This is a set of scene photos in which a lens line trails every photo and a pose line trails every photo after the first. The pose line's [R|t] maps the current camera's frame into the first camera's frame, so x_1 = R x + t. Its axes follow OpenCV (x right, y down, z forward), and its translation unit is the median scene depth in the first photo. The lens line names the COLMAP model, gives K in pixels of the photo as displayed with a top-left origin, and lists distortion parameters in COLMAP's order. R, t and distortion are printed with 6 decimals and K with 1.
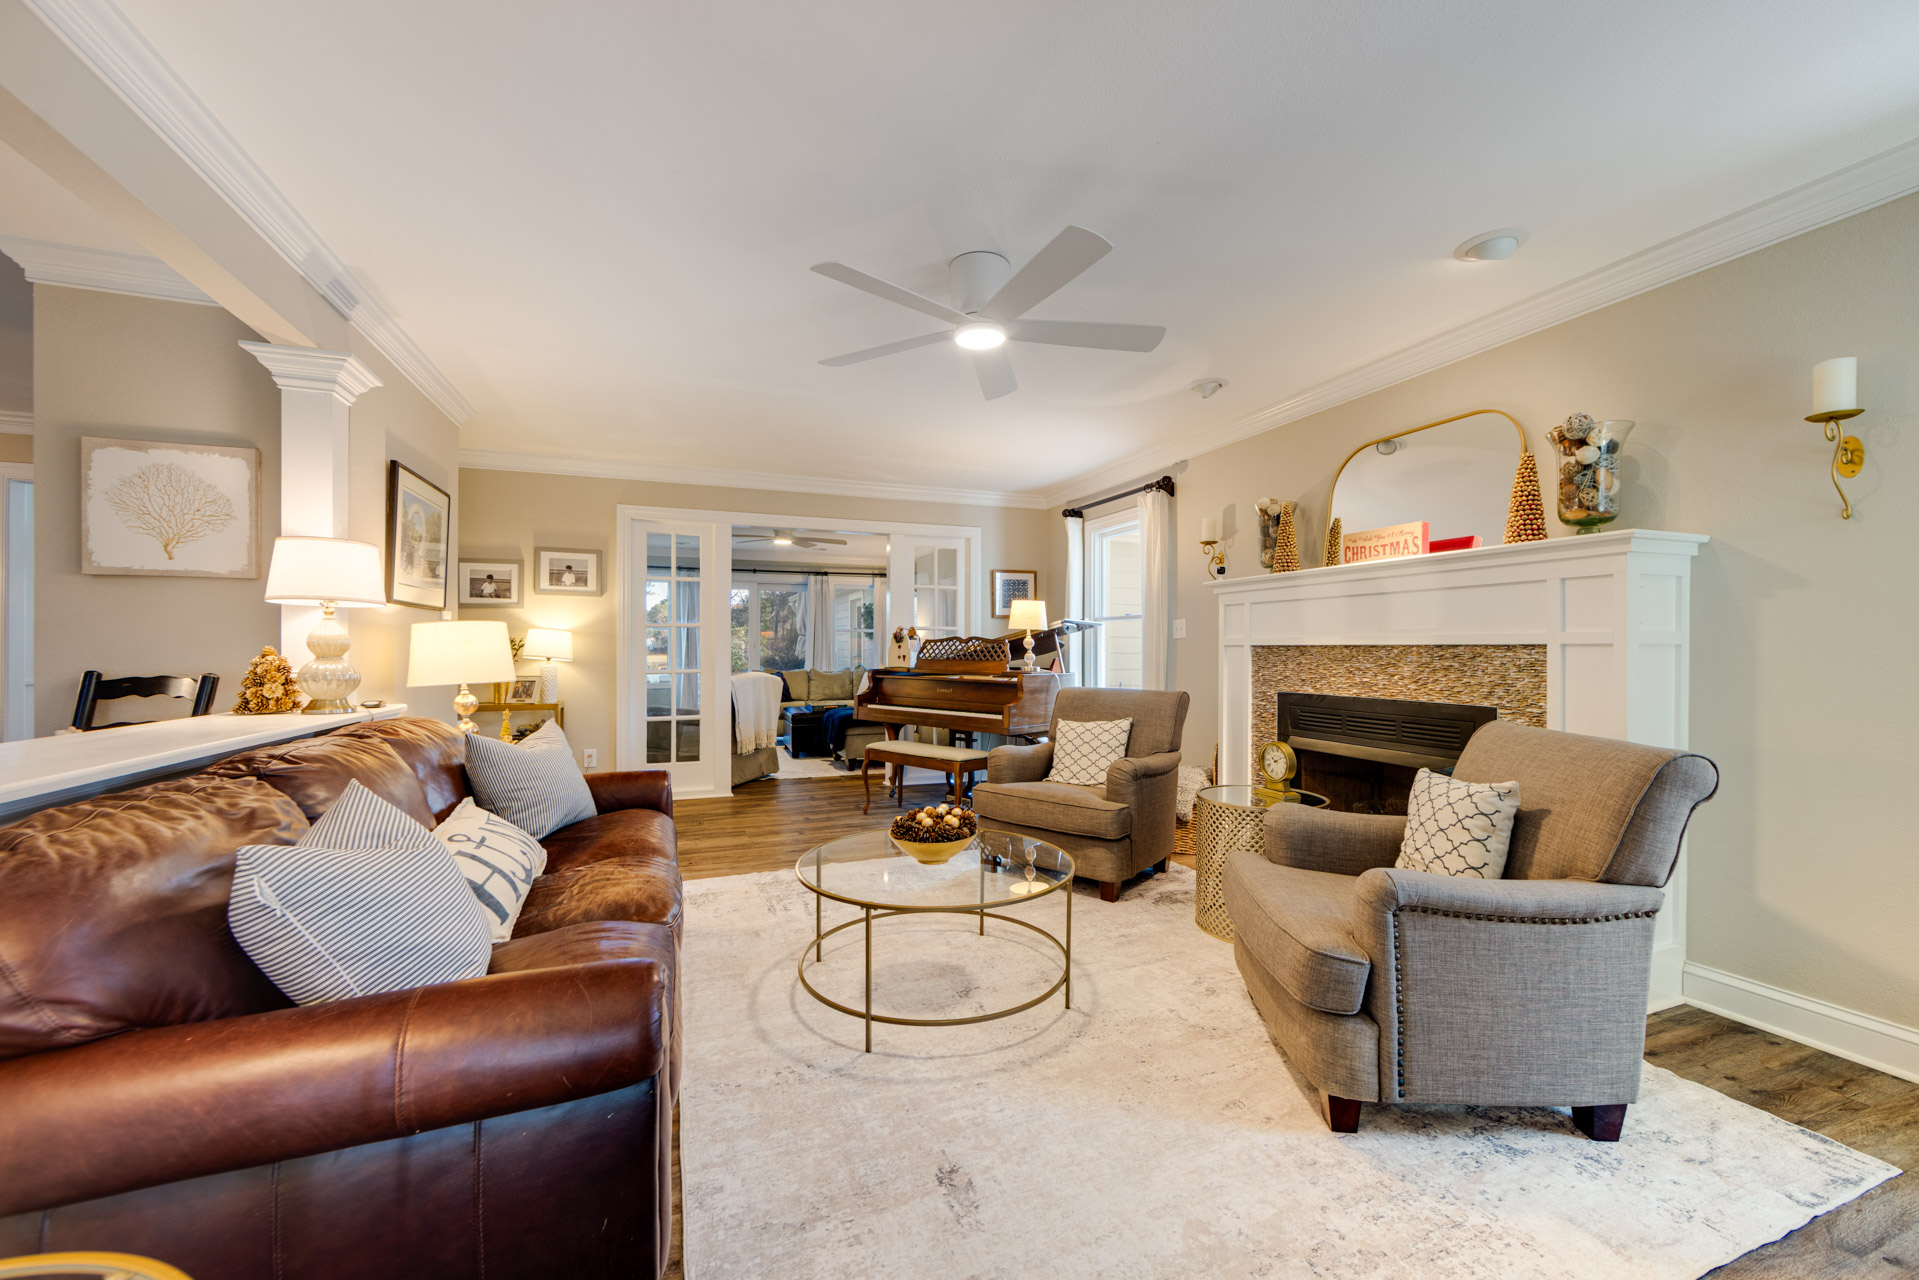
lens RADIAL K [[750.9, 0, 962.4], [0, 750.9, 646.3], [0, 0, 1]] dist [-0.001717, -0.000054]
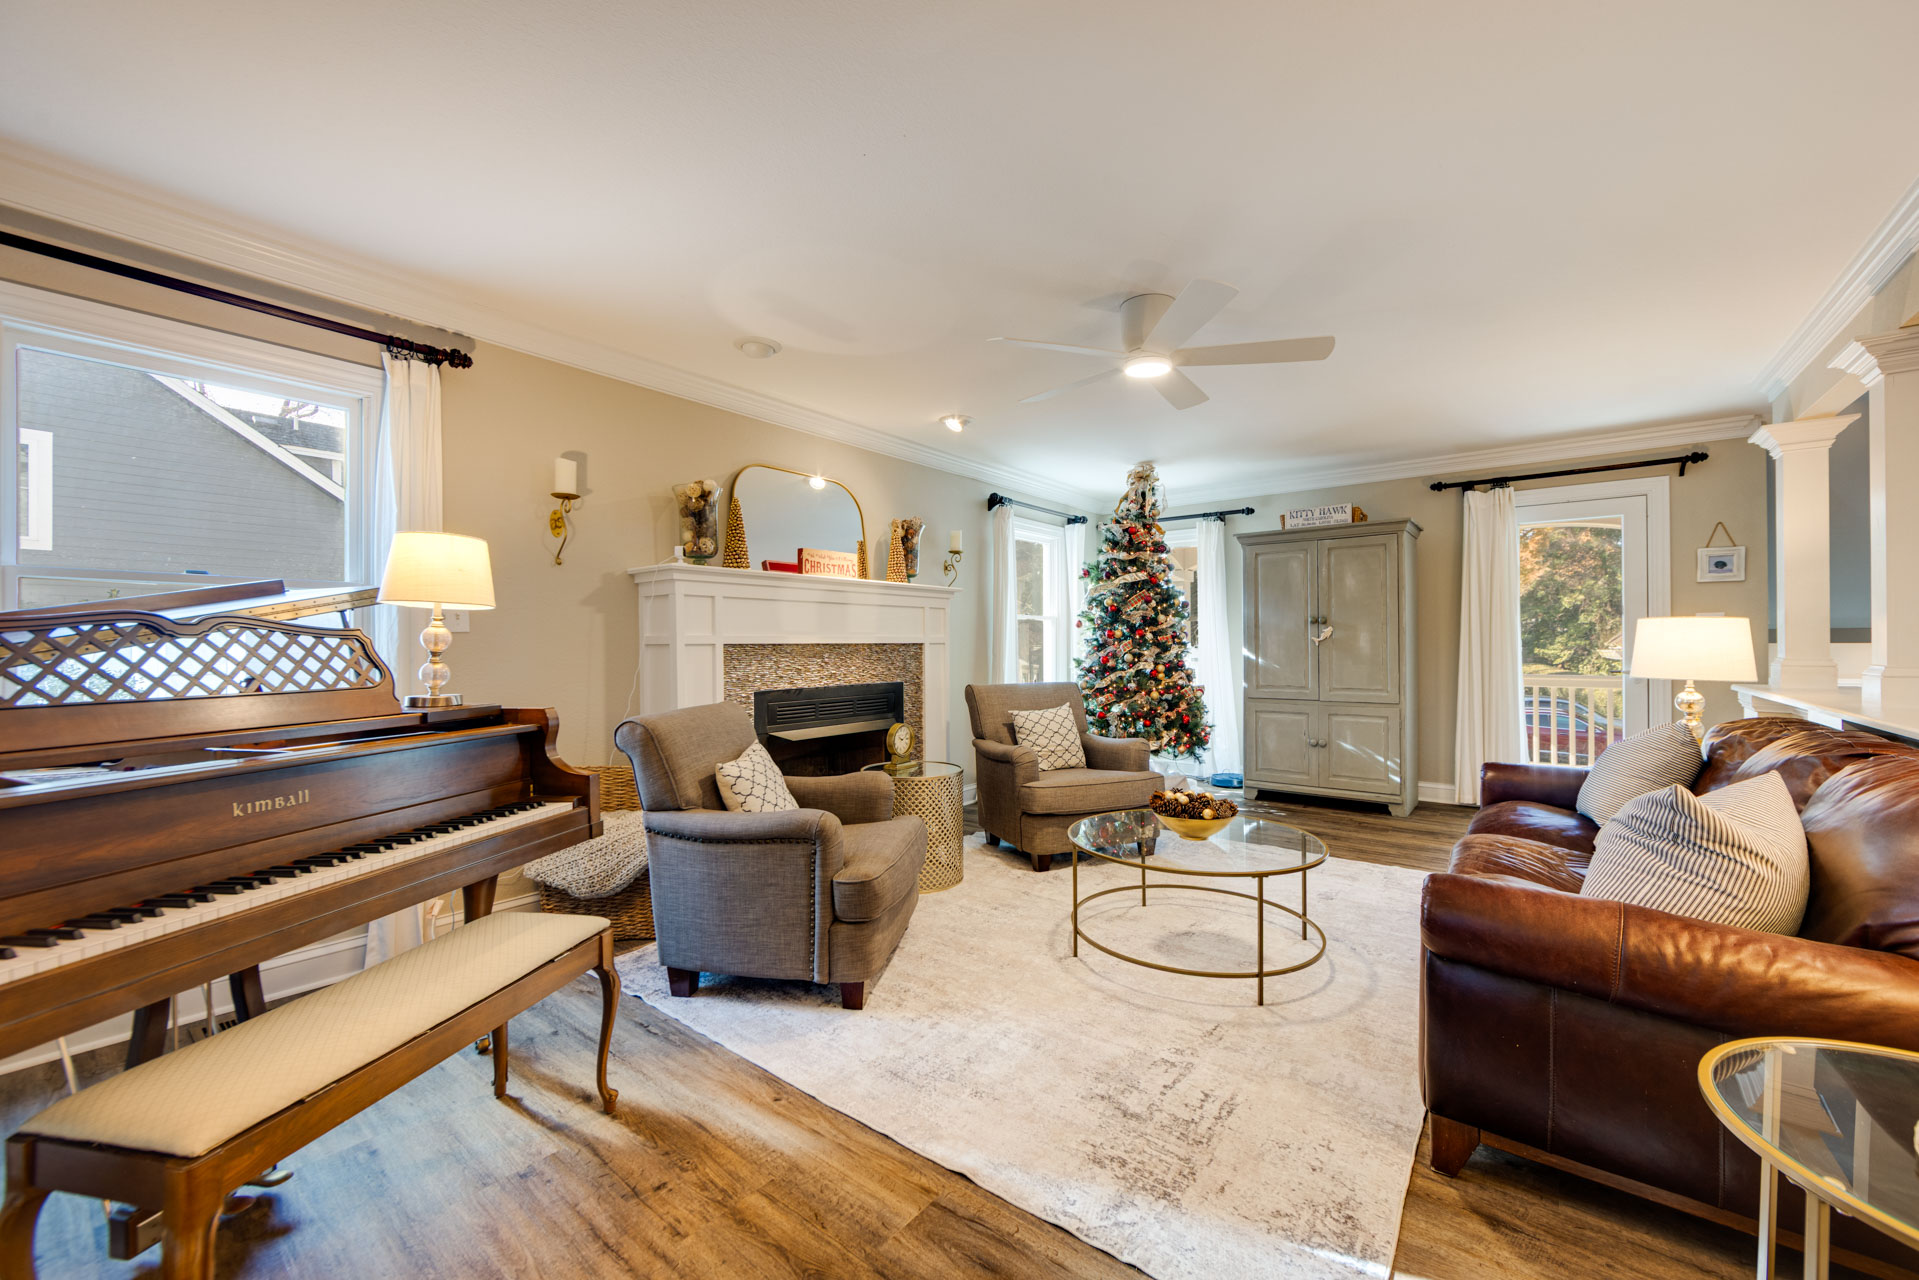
lens RADIAL K [[750.9, 0, 962.4], [0, 750.9, 646.3], [0, 0, 1]] dist [-0.001717, -0.000054]
pose [[-0.523484, -0.001426, 0.852035, -0.622974], [0.002439, 0.999992, 0.003172, -0.000665], [-0.852032, 0.003739, -0.523476, 1.447437]]
